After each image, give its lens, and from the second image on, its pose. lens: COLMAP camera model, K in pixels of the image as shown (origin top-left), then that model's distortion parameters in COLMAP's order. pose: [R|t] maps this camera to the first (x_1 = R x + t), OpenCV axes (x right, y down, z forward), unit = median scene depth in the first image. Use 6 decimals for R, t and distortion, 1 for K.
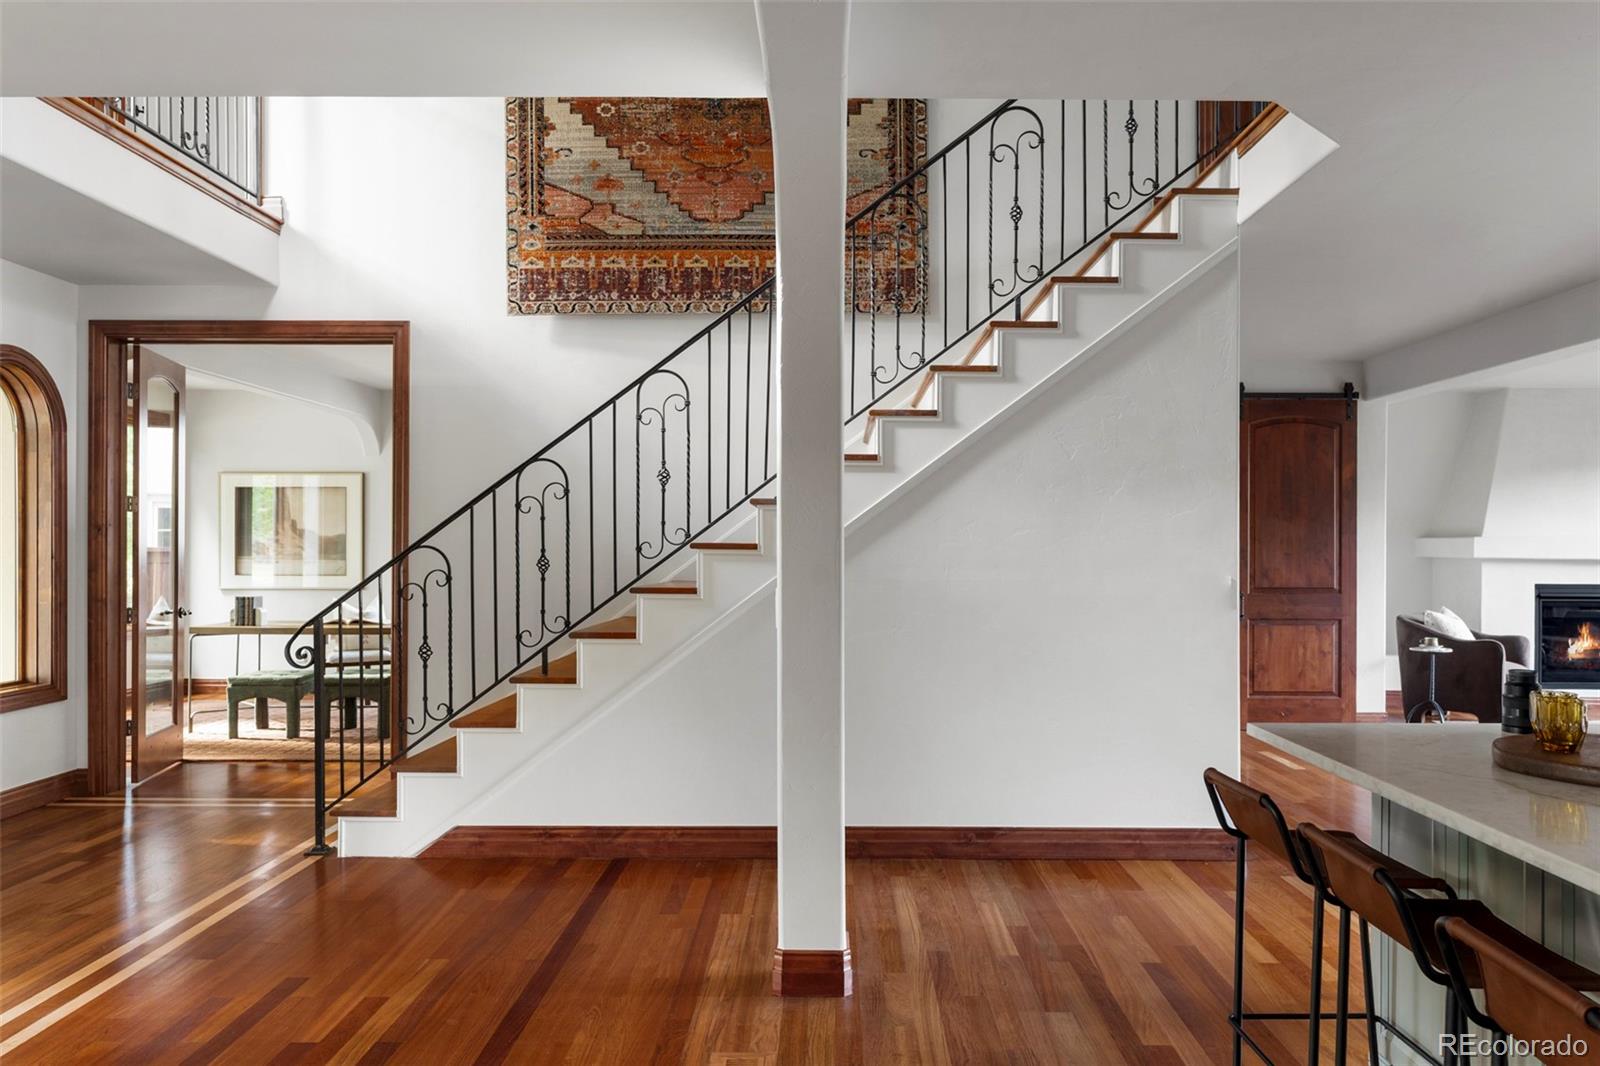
lens RADIAL K [[1131.3, 0, 803.1], [0, 1131.3, 533.8], [0, 0, 1]] dist [0.005851, -0.004679]
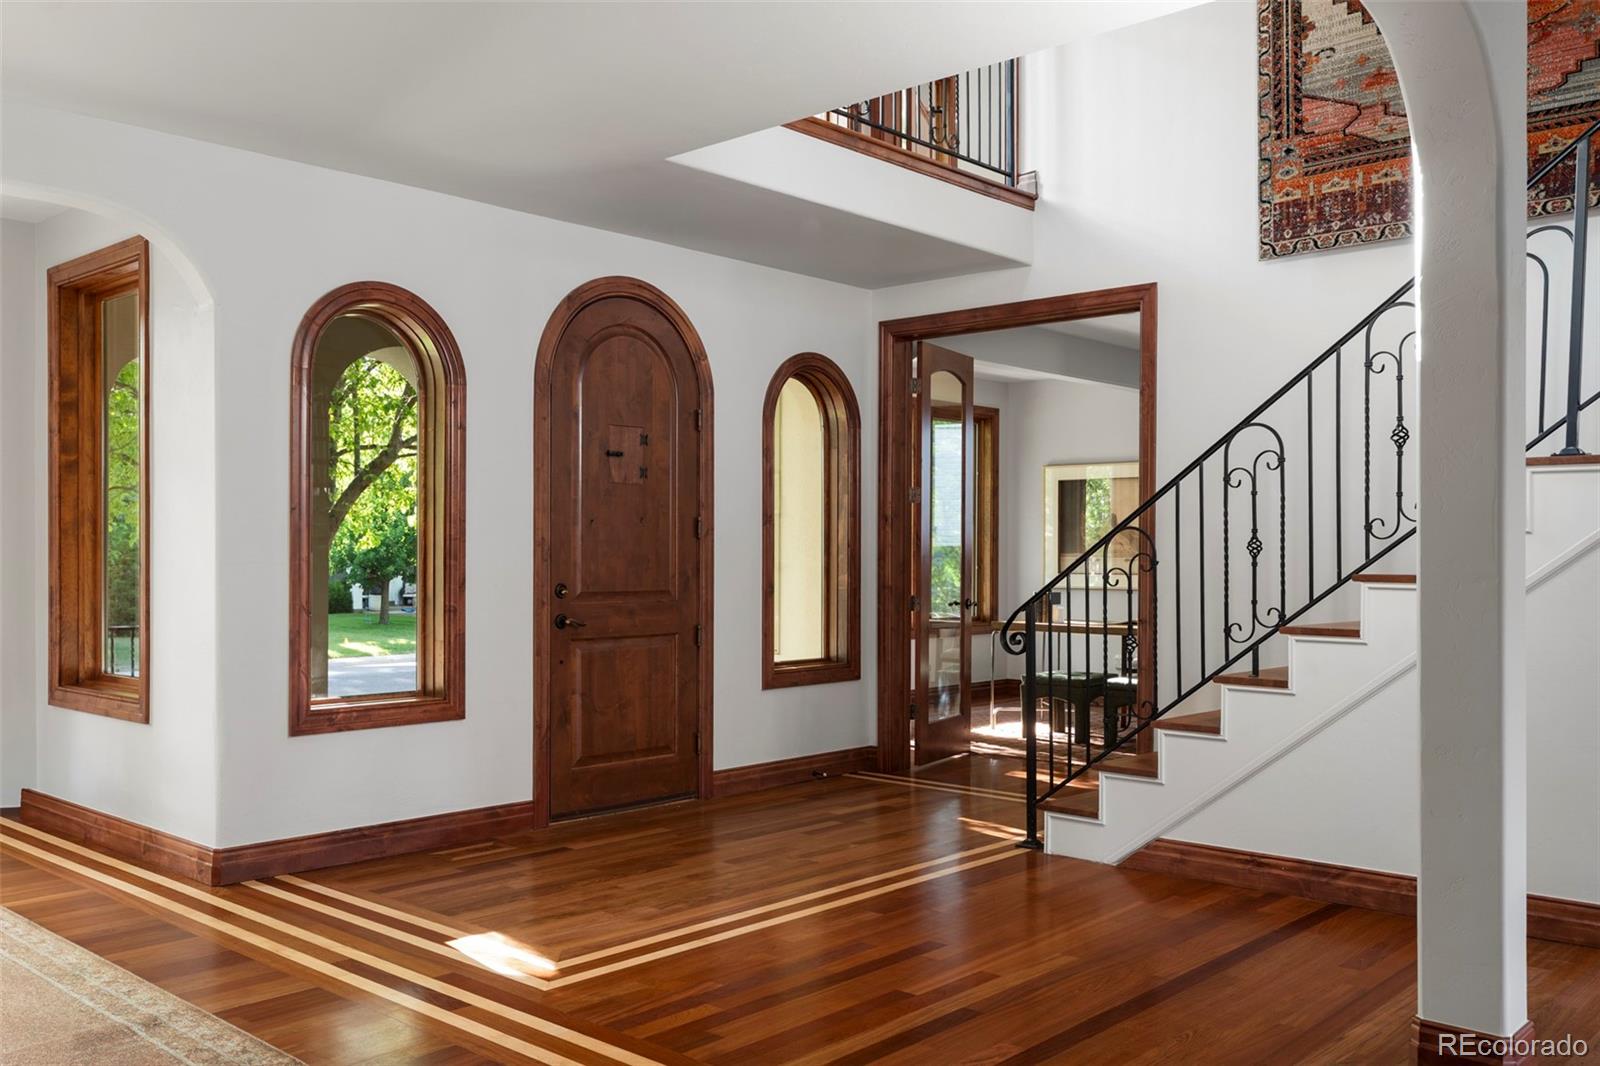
lens RADIAL K [[1372.4, 0, 799.1], [0, 1372.4, 539.8], [0, 0, 1]] dist [0.004602, 0.002530]
pose [[0.744725, -0.006090, -0.667344, 0.170505], [0.004302, 0.999981, -0.004325, 0.020288], [0.667358, 0.000350, 0.744737, -0.001826]]
